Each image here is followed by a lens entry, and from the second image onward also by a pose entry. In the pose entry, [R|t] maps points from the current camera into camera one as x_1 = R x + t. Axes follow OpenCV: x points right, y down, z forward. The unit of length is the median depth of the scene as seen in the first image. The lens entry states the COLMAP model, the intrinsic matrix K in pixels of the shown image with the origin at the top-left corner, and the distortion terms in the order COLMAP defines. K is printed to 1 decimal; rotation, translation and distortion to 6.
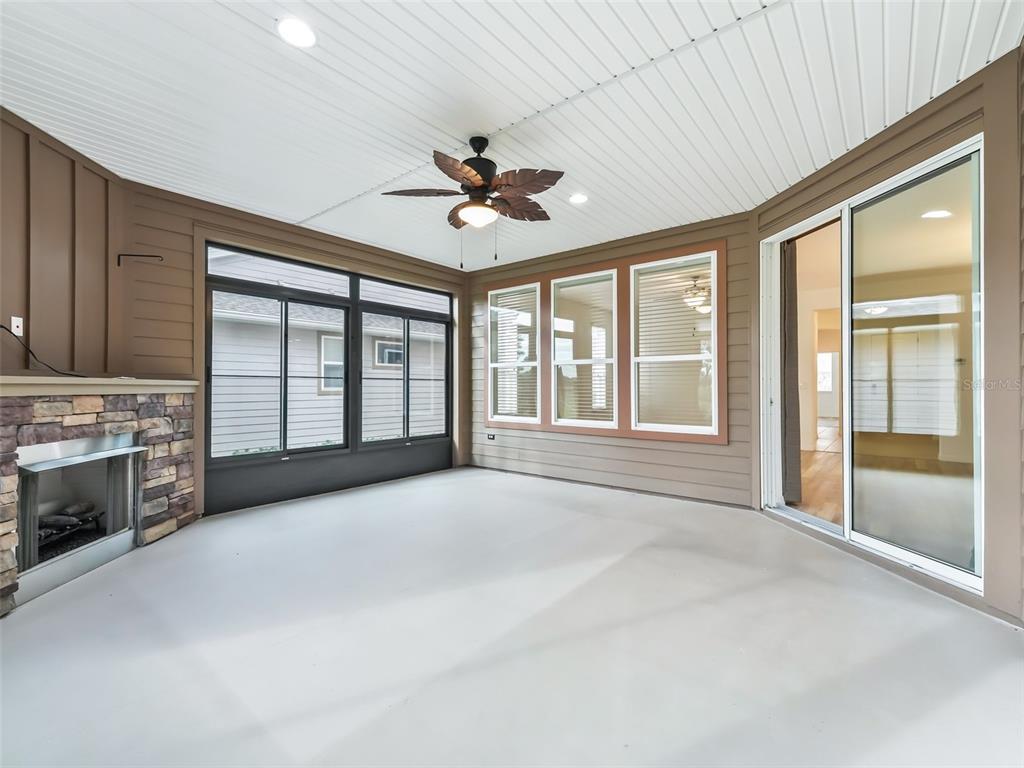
lens RADIAL K [[459.5, 0, 512.0], [0, 459.5, 384.0], [0, 0, 1]] dist [-0.000567, -0.000059]
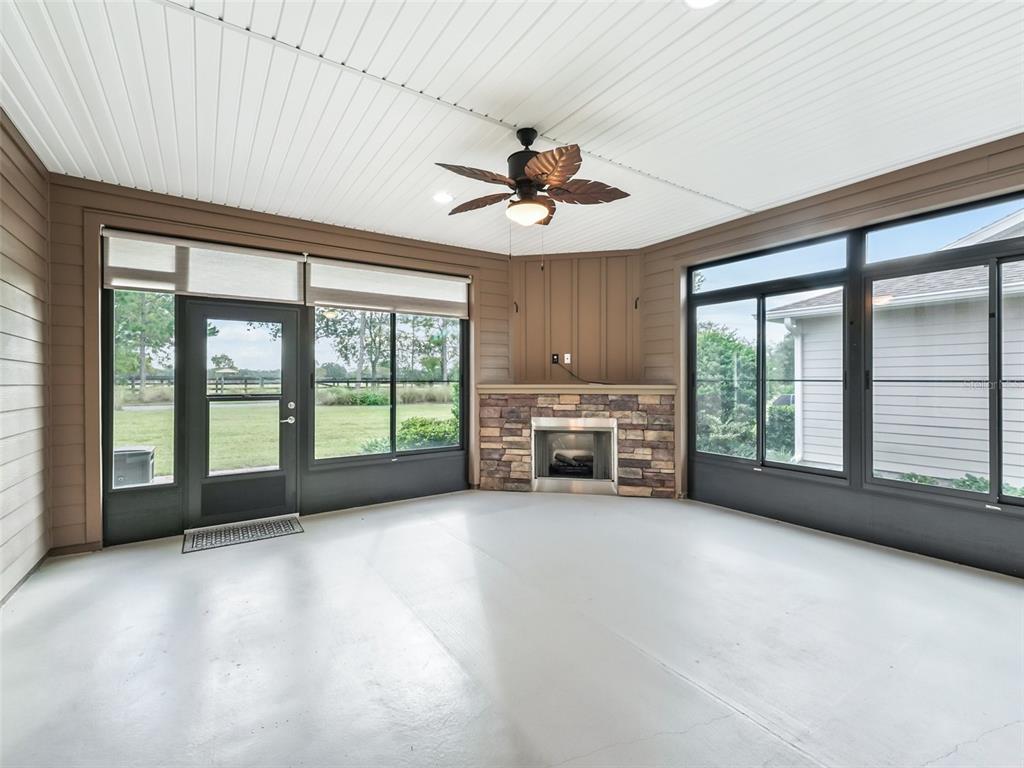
lens RADIAL K [[426.8, 0, 495.6], [0, 426.8, 374.0], [0, 0, 1]] dist [-0.000872, -0.000081]
pose [[-0.277859, -0.008271, -0.960586, 0.602855], [0.008233, 0.999906, -0.010991, -0.030228], [0.960587, -0.010962, -0.277765, 0.932989]]
